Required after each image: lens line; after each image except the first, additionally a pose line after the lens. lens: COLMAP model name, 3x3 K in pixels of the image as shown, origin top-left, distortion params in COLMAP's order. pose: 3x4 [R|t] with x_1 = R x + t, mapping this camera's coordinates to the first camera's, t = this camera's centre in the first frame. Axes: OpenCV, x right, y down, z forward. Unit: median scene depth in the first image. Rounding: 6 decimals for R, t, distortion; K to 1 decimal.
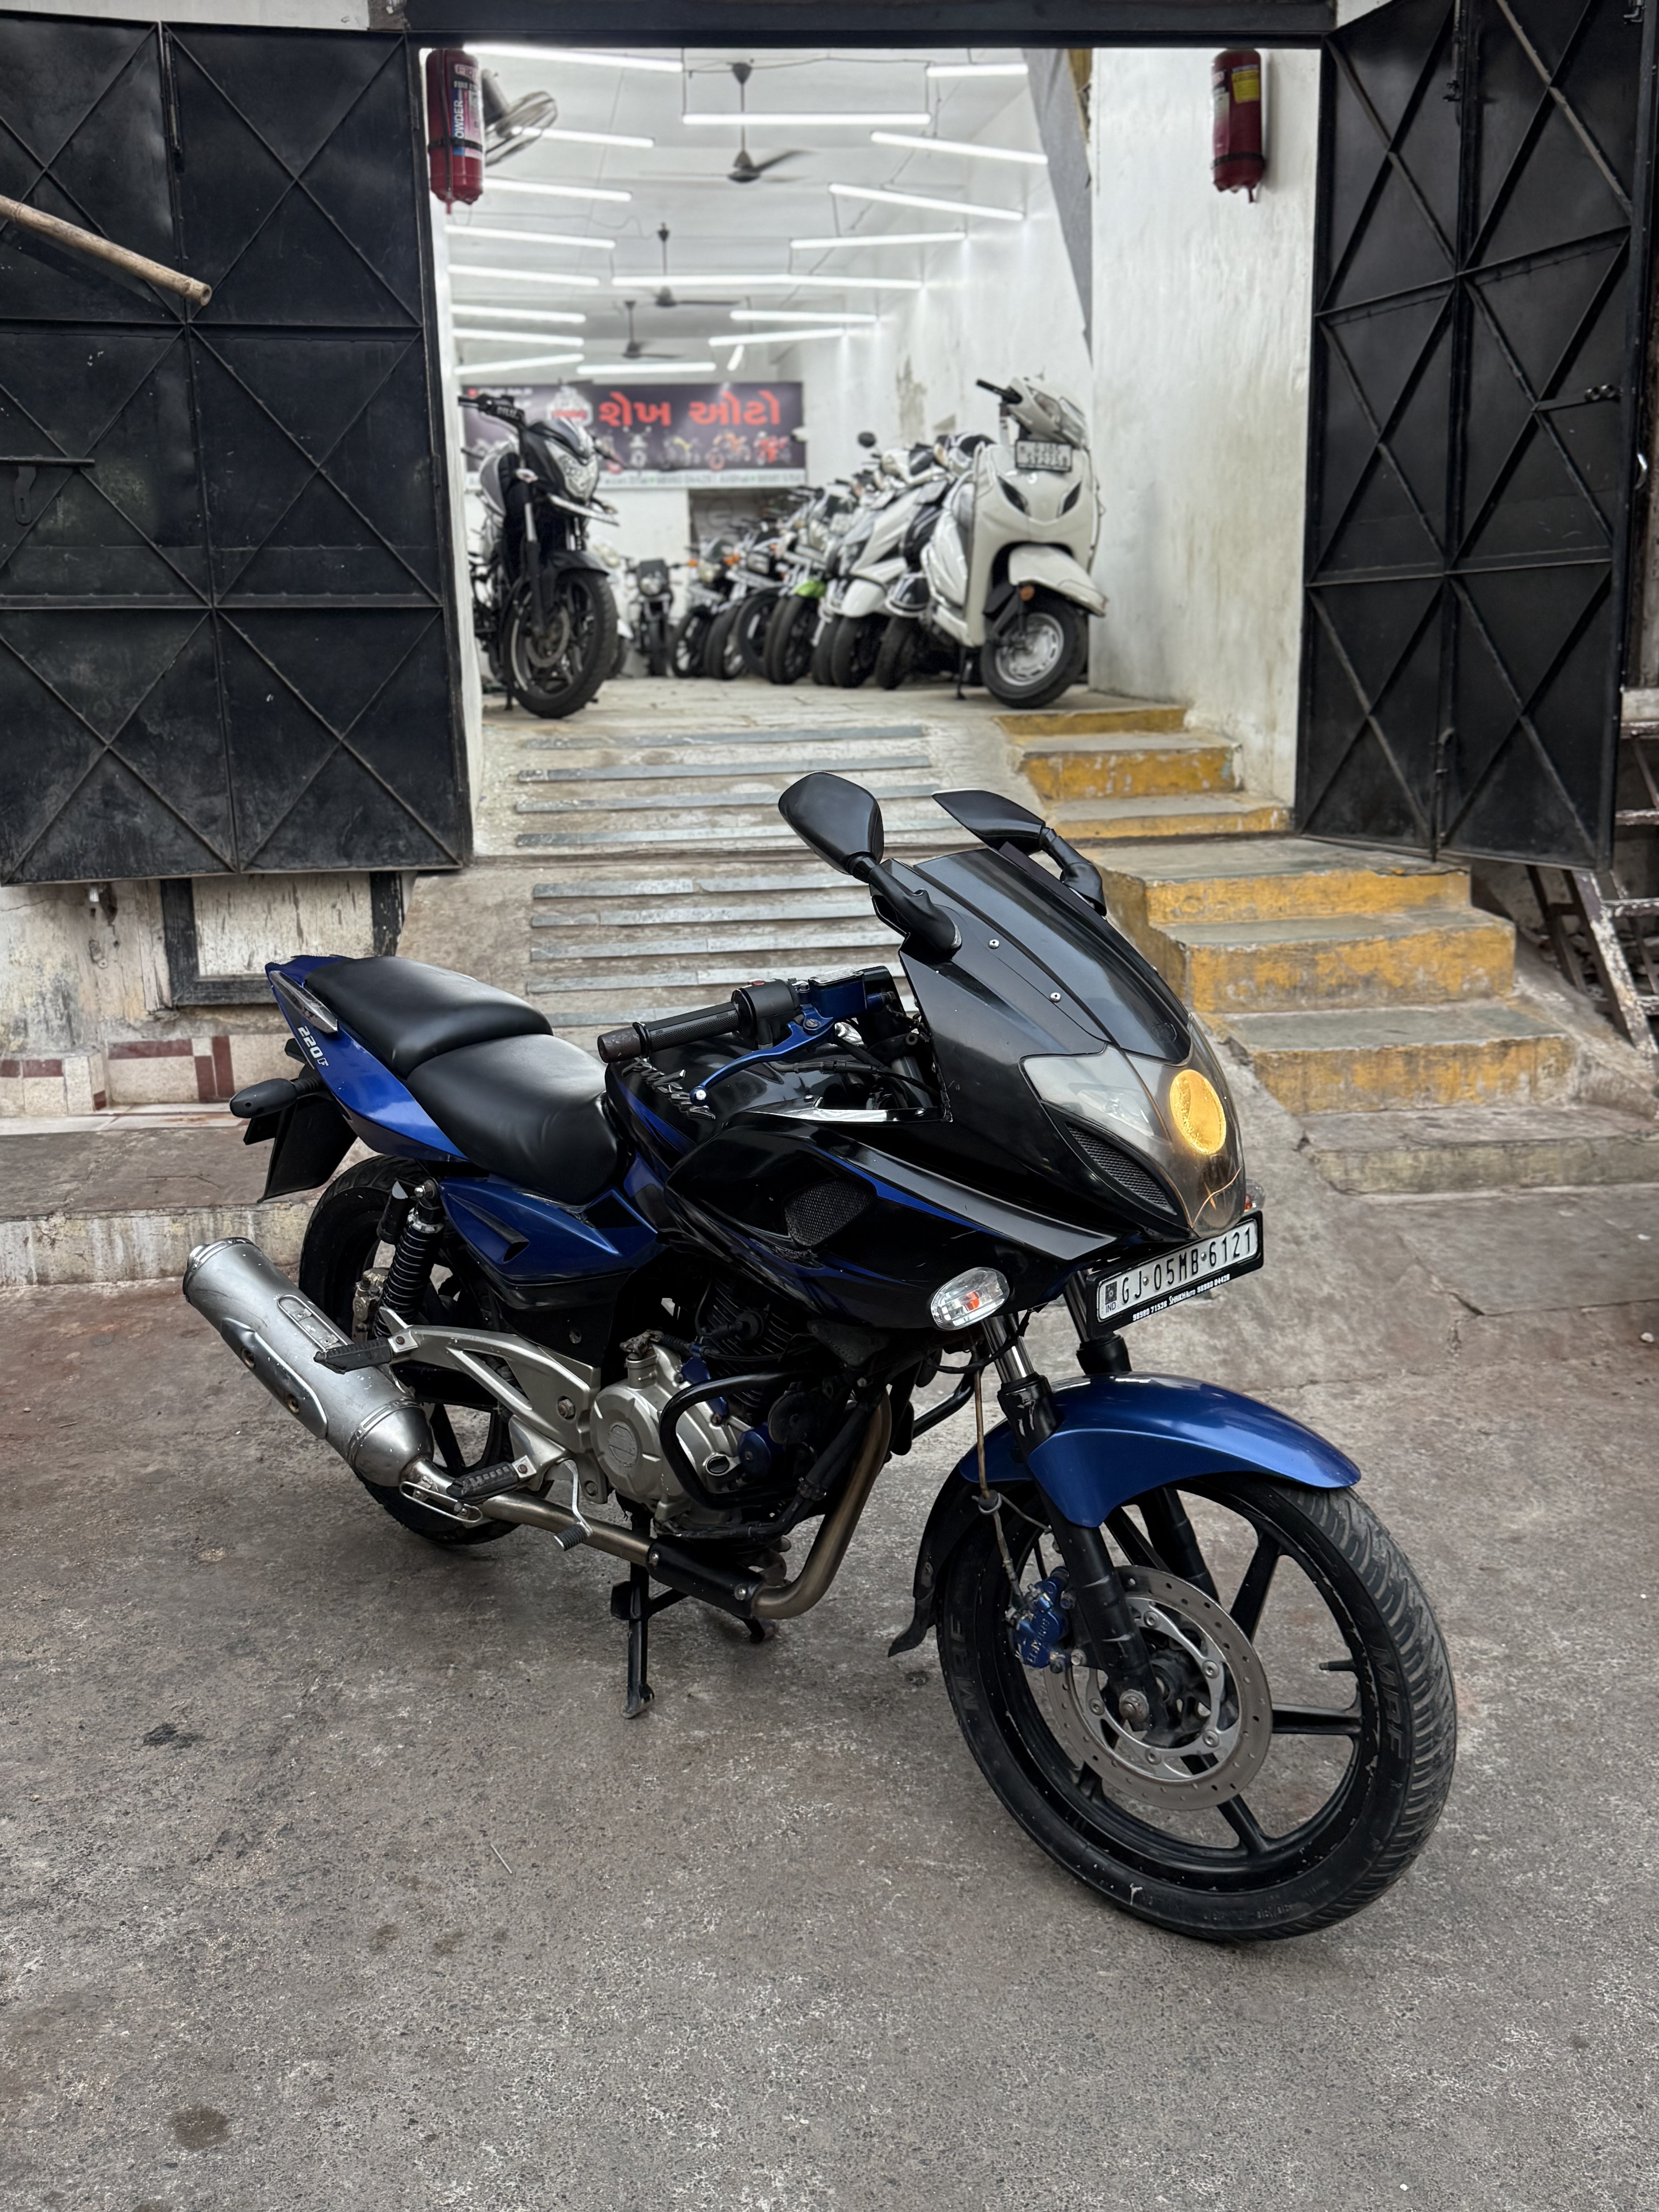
lens RADIAL K [[1898.0, 0, 822.7], [0, 1898.0, 1108.7], [0, 0, 1]] dist [0.074238, -0.135377]
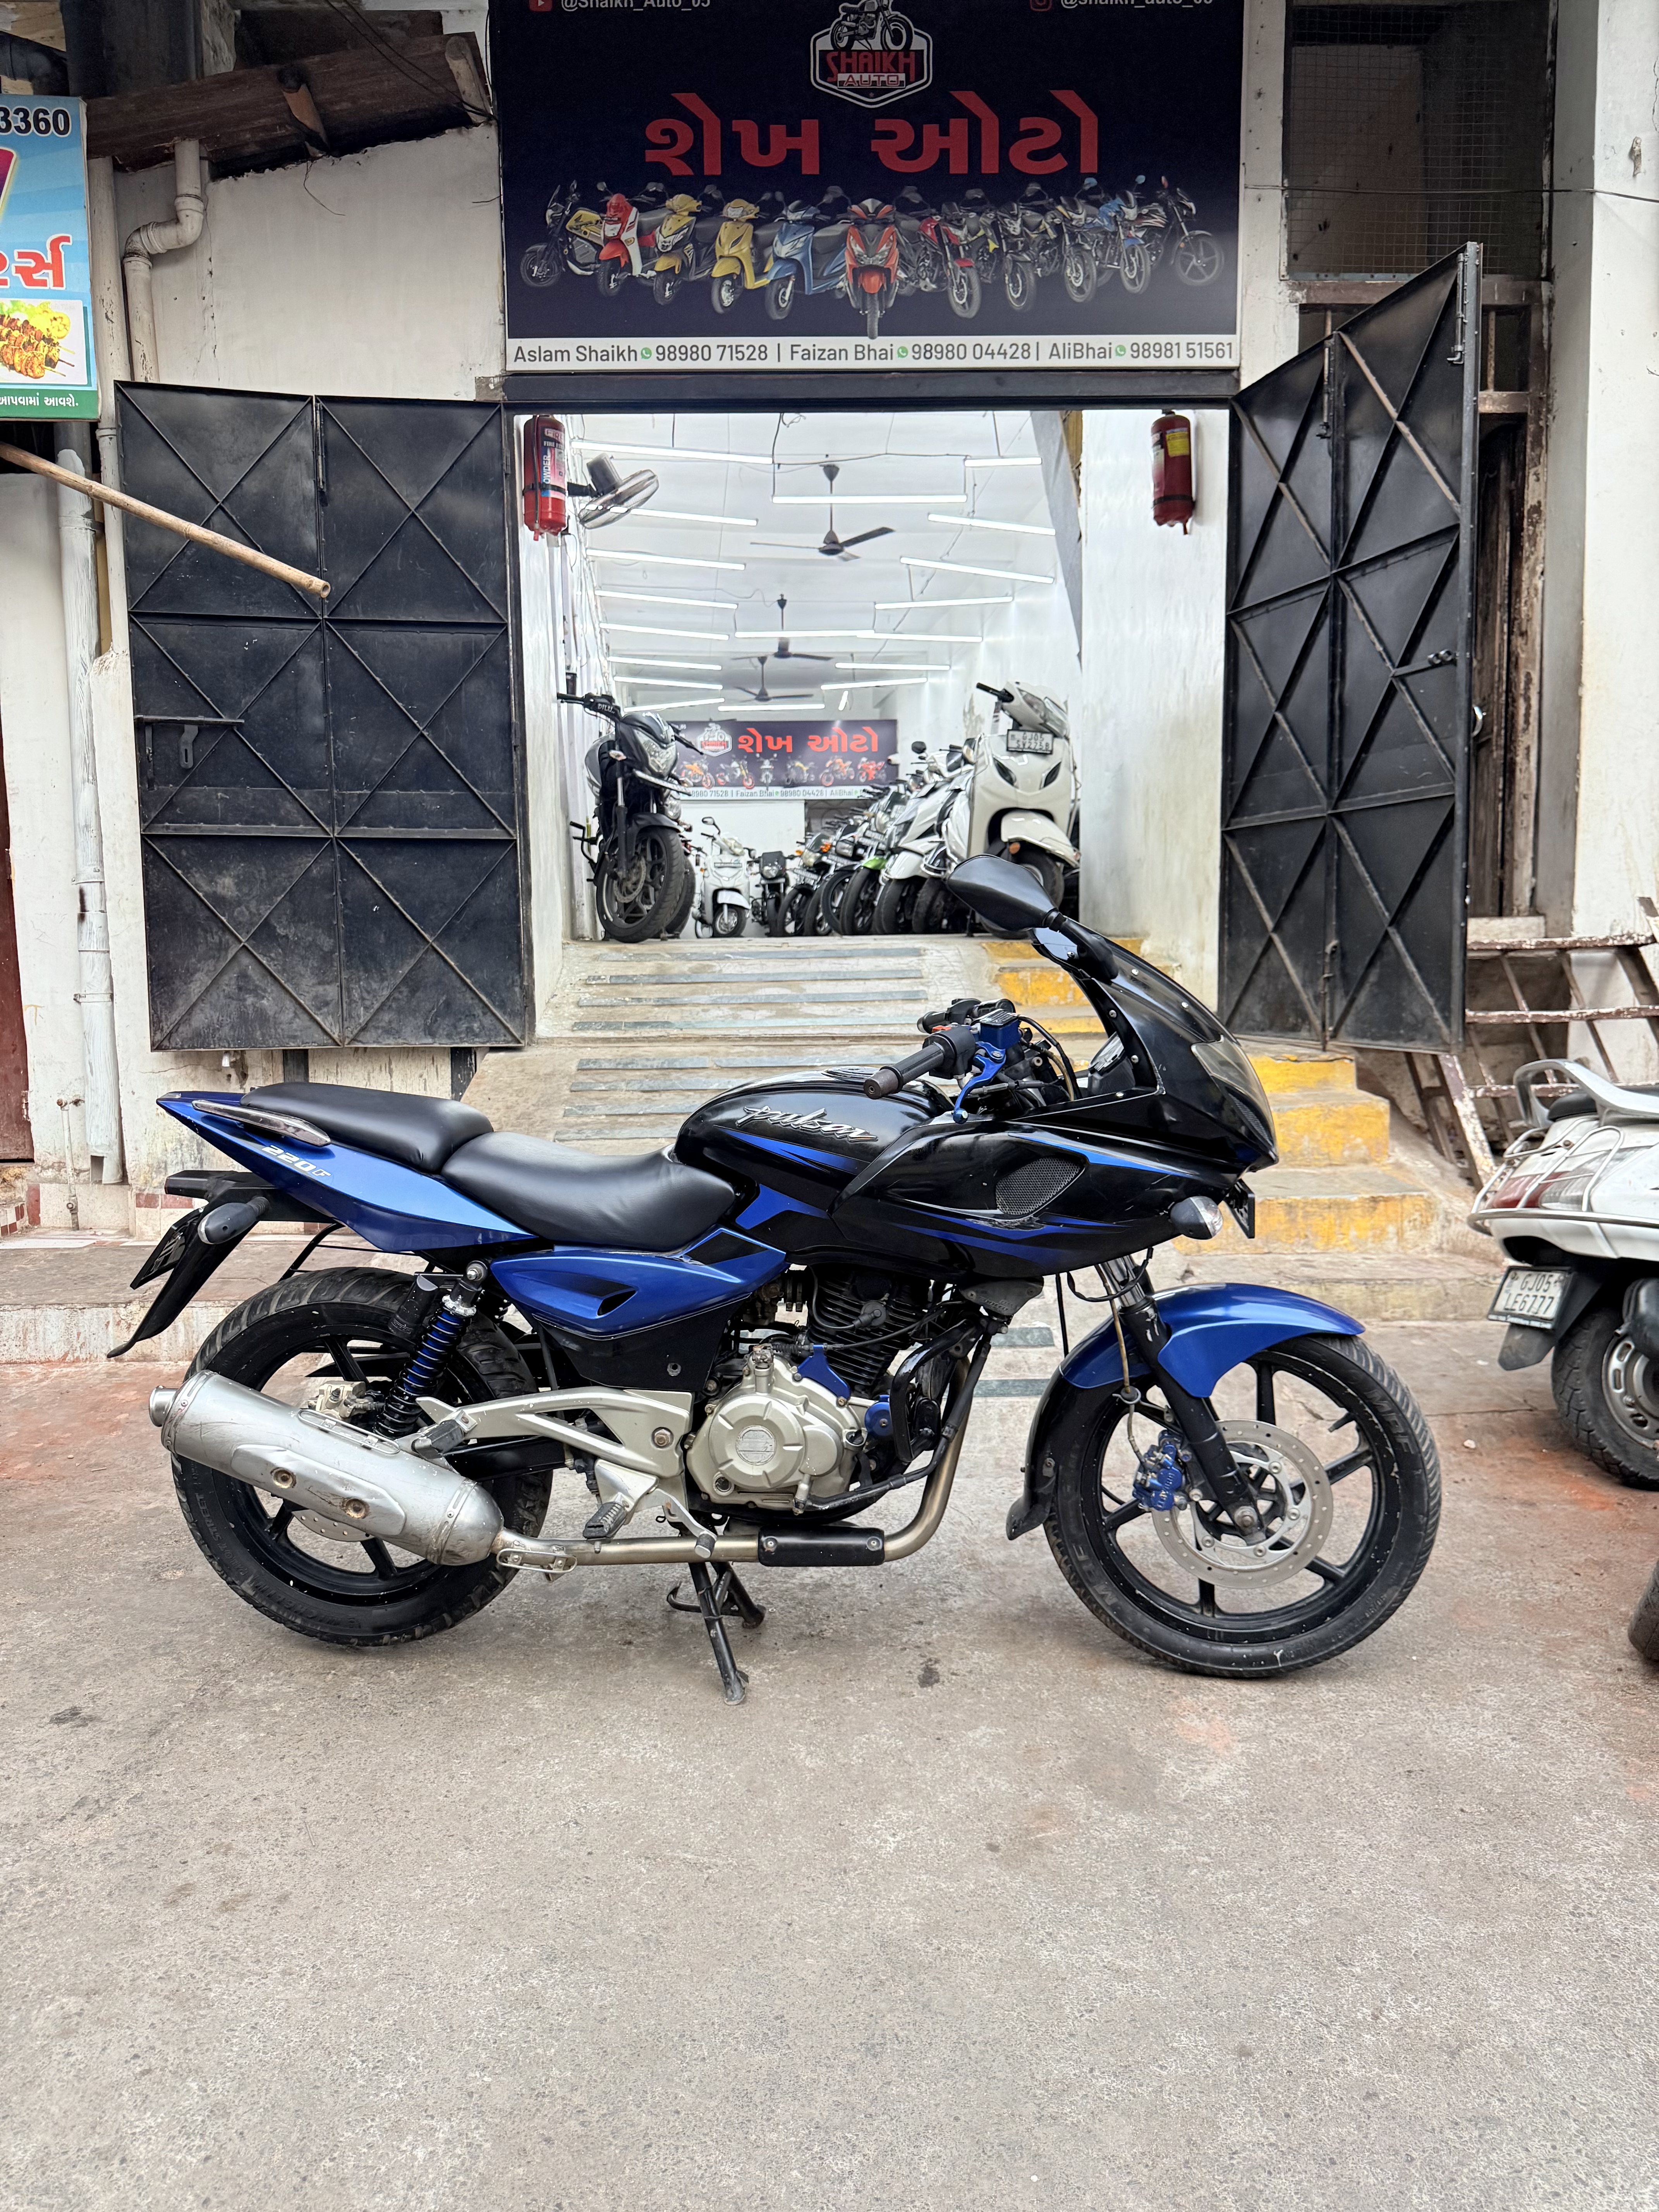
lens RADIAL K [[1549.1, 0, 819.2], [0, 1549.1, 1117.3], [0, 0, 1]] dist [0.027294, -0.035572]
pose [[0.997020, 0.020414, -0.074393, 0.083635], [-0.029353, 0.992204, -0.121117, 0.037192], [0.071341, 0.122940, 0.989847, 0.036156]]
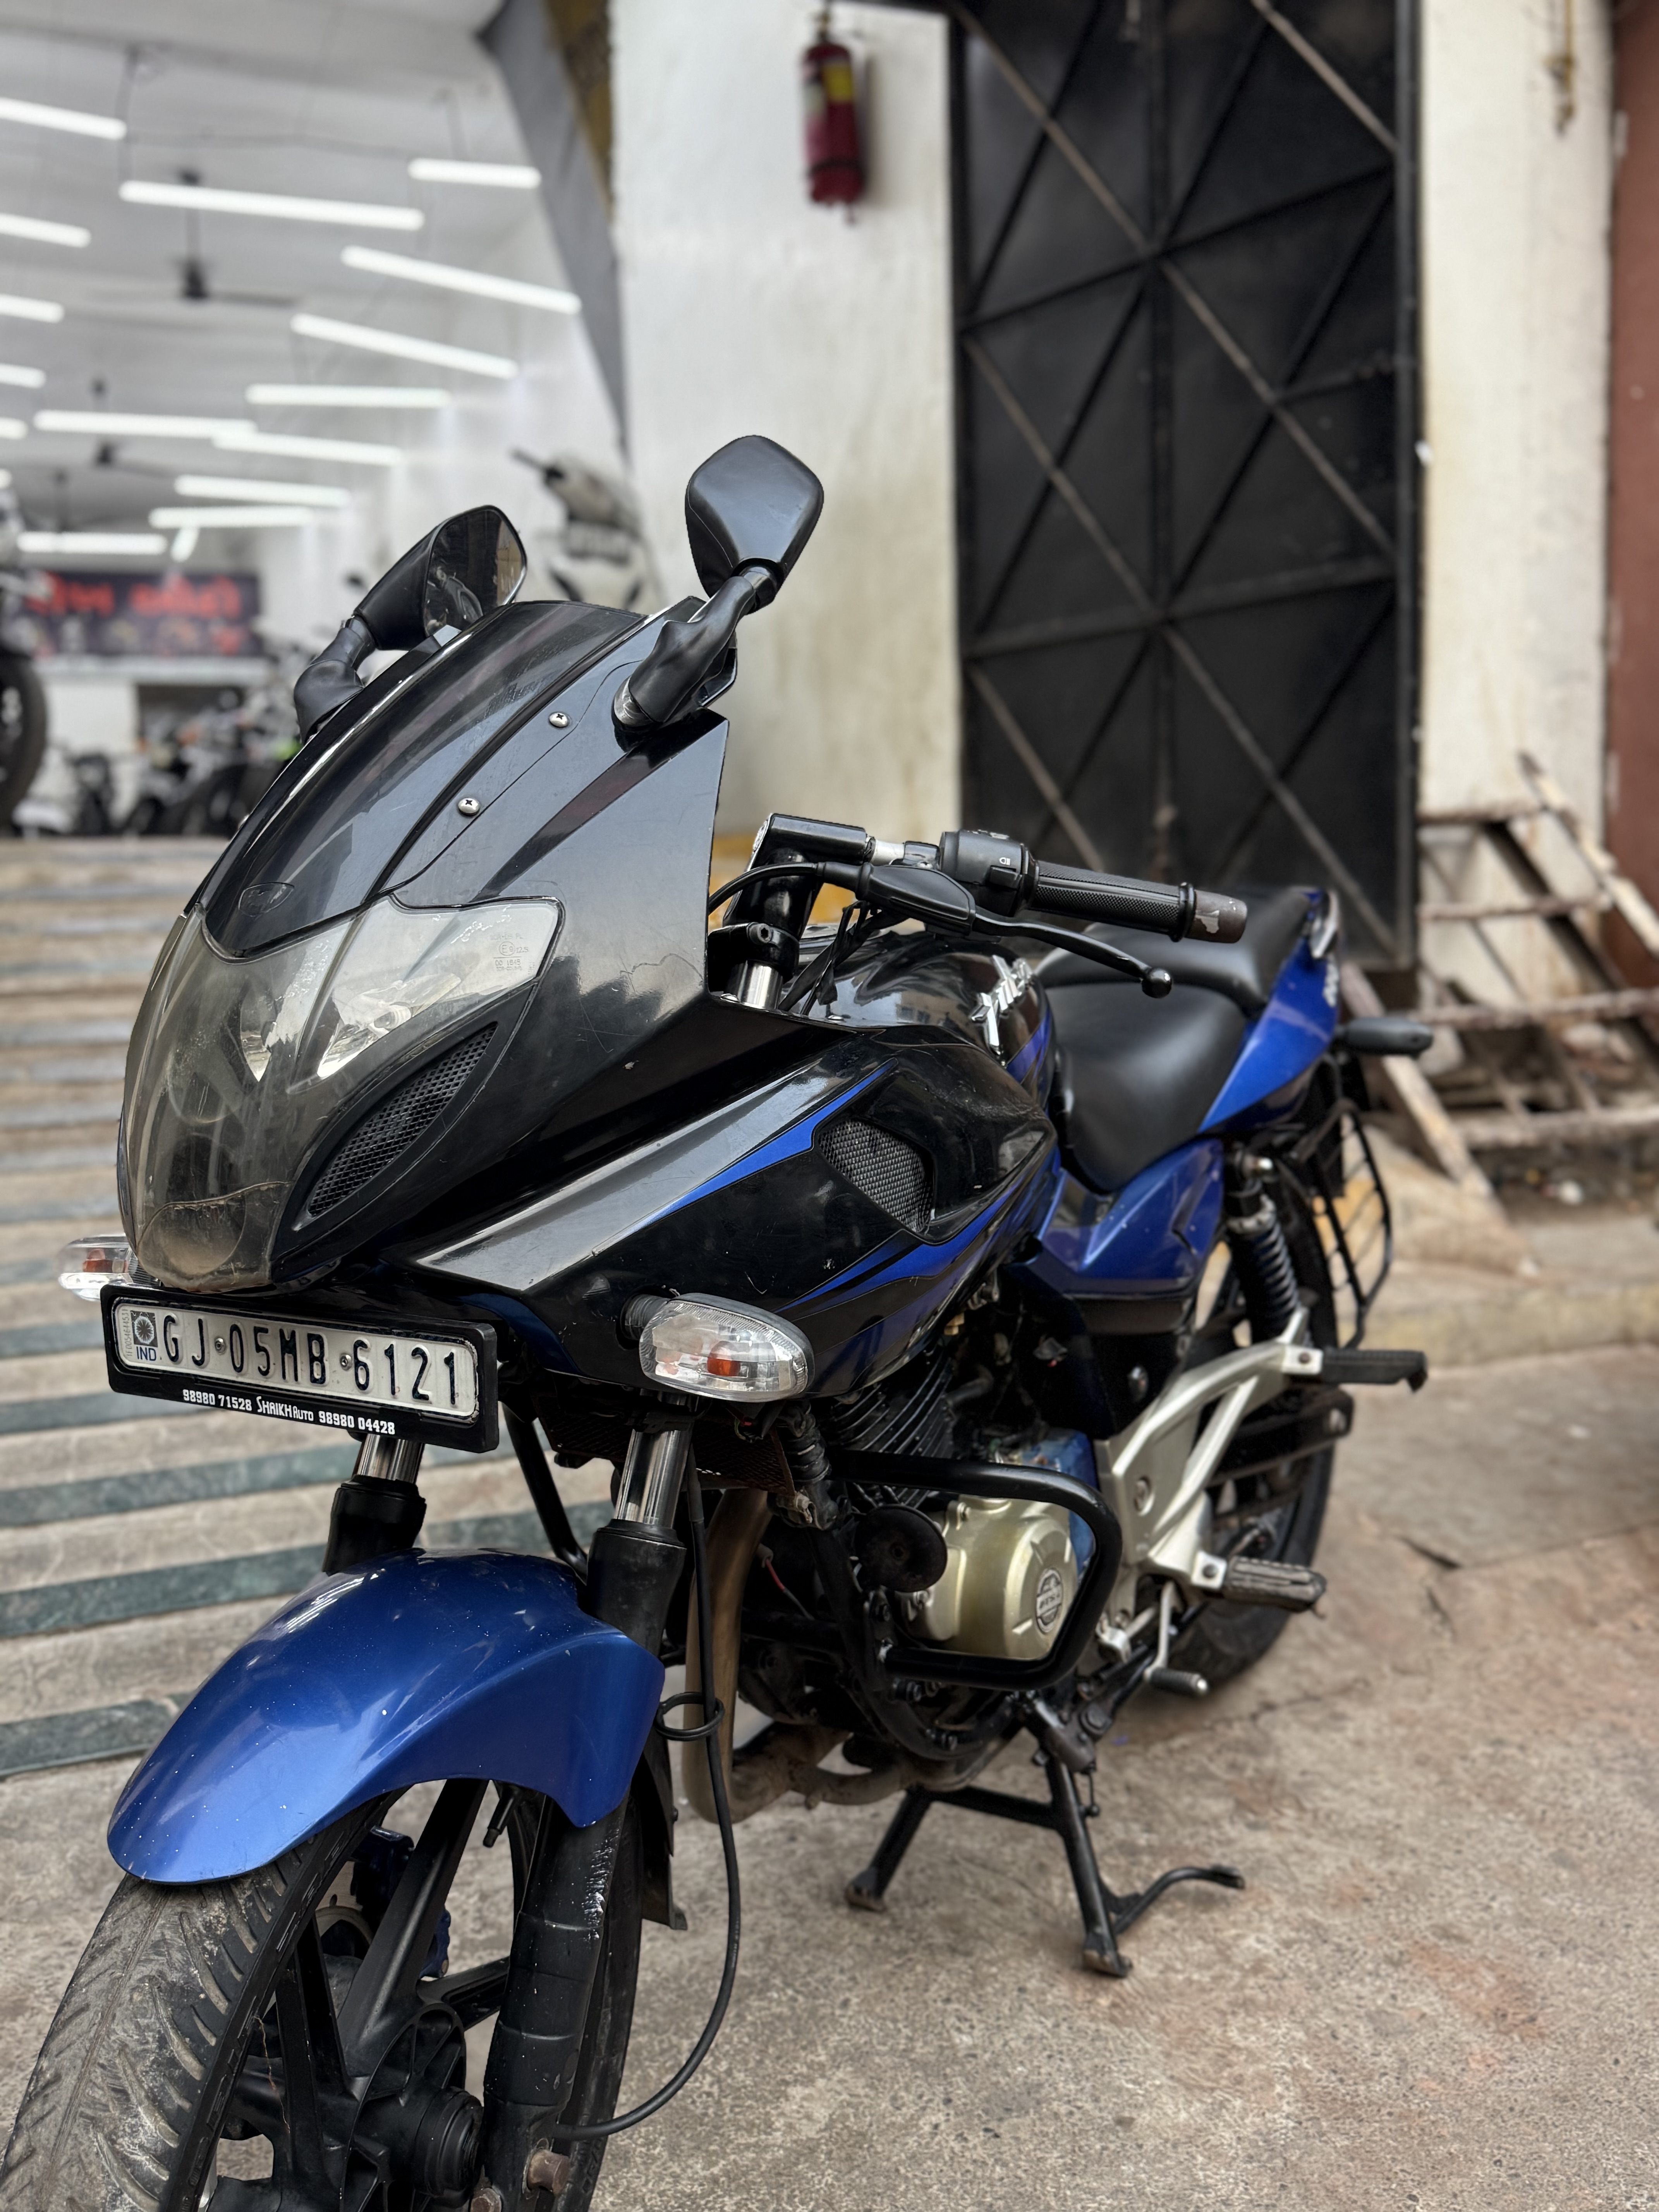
lens RADIAL K [[1948.2, 0, 830.1], [0, 1948.2, 1103.7], [0, 0, 1]] dist [-0.001122, -0.015245]
pose [[0.962555, -0.032100, 0.269178, -0.031972], [0.066350, 0.990660, -0.119125, 0.010464], [-0.262840, 0.132524, 0.955695, 0.286614]]
